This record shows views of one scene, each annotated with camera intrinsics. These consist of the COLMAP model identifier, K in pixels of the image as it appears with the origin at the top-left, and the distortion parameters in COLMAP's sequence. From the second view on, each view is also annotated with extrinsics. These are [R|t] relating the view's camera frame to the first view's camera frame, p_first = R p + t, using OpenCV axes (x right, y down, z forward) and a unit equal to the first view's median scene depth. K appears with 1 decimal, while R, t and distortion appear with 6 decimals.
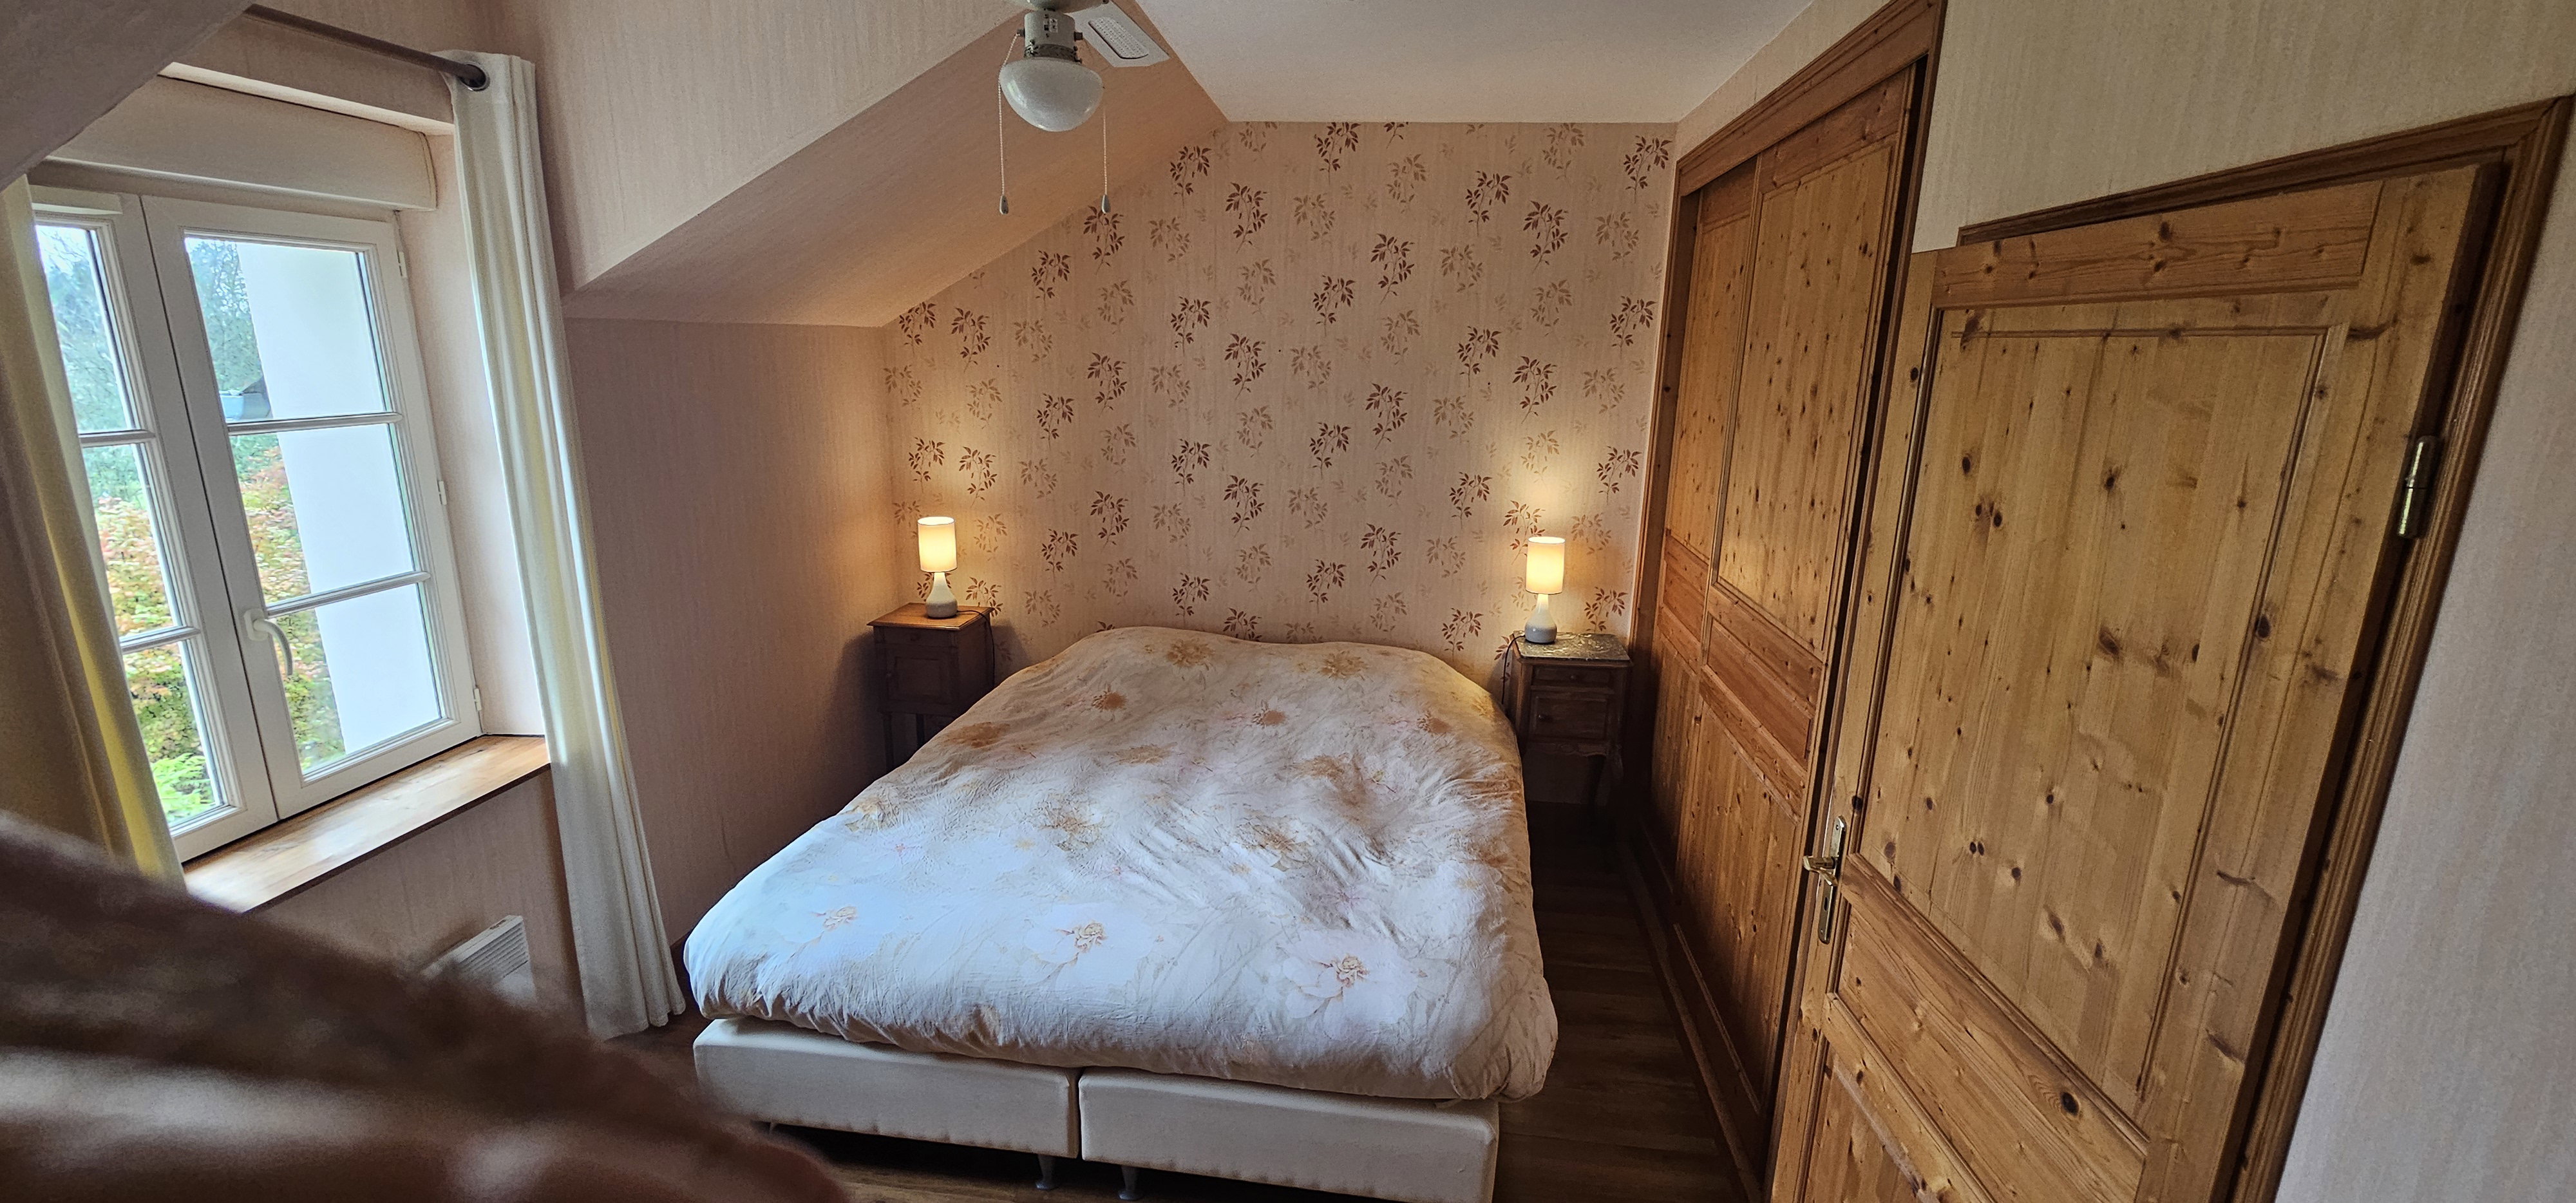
lens RADIAL K [[1058.8, 0, 1296.4], [0, 1058.8, 591.0], [0, 0, 1]] dist [-0.001690, -0.000251]
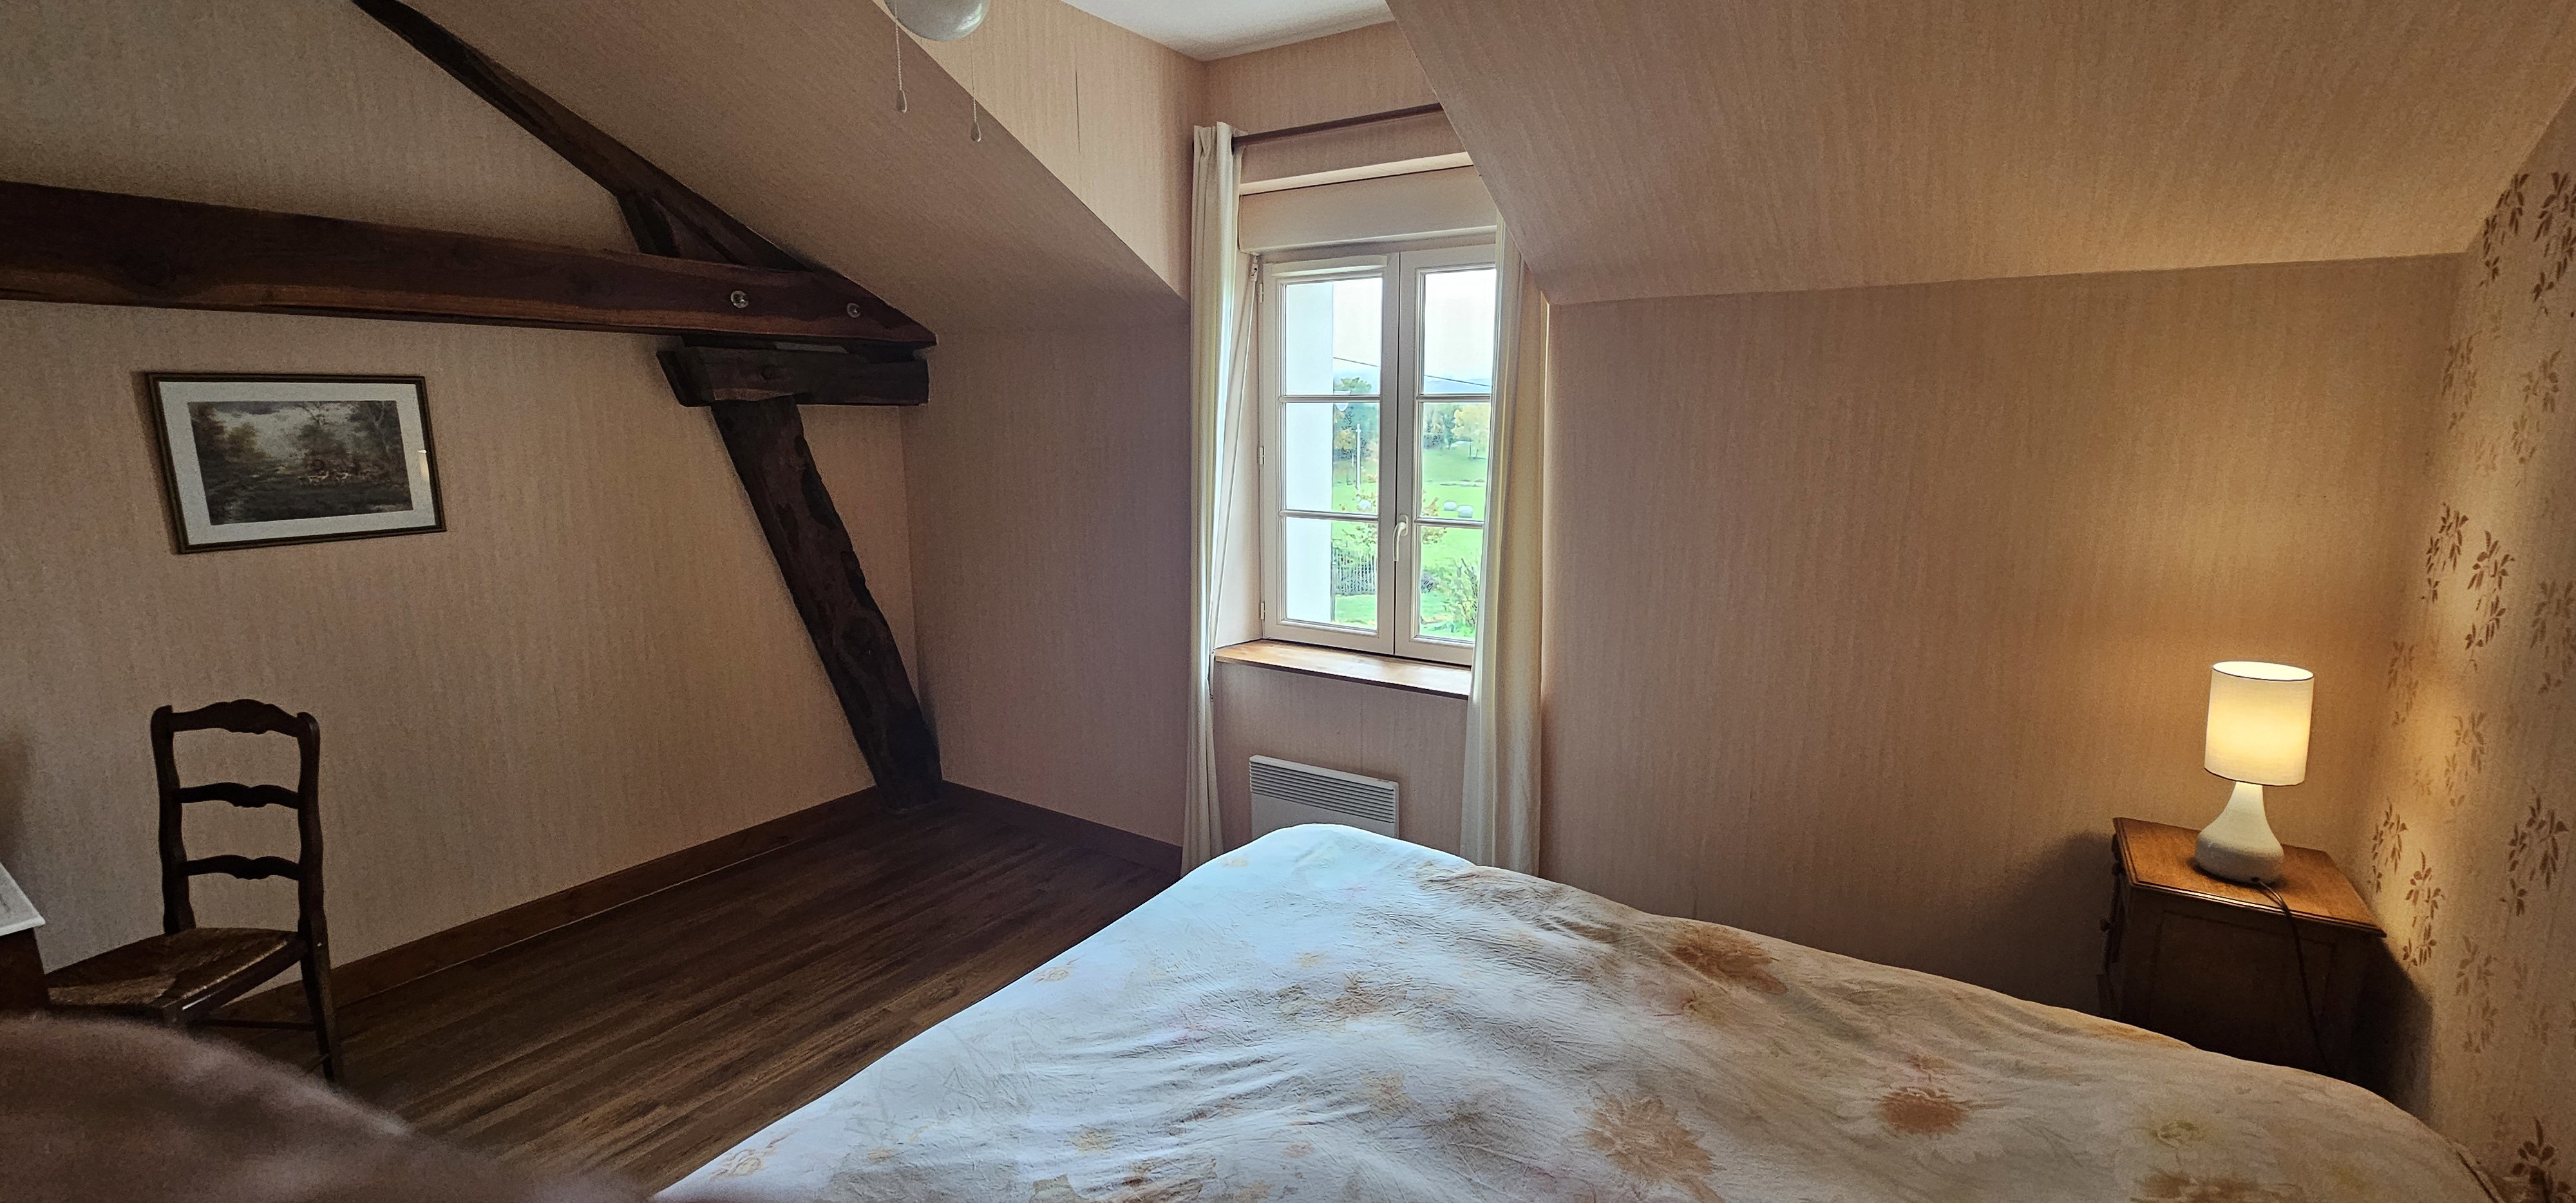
lens RADIAL K [[1142.4, 0, 1429.6], [0, 1142.4, 632.6], [0, 0, 1]] dist [-0.000319, 0.000320]
pose [[-0.443951, 0.132636, -0.886180, 0.334501], [-0.221746, 0.941959, 0.252073, -0.168813], [0.868180, 0.308415, -0.388772, 1.170105]]
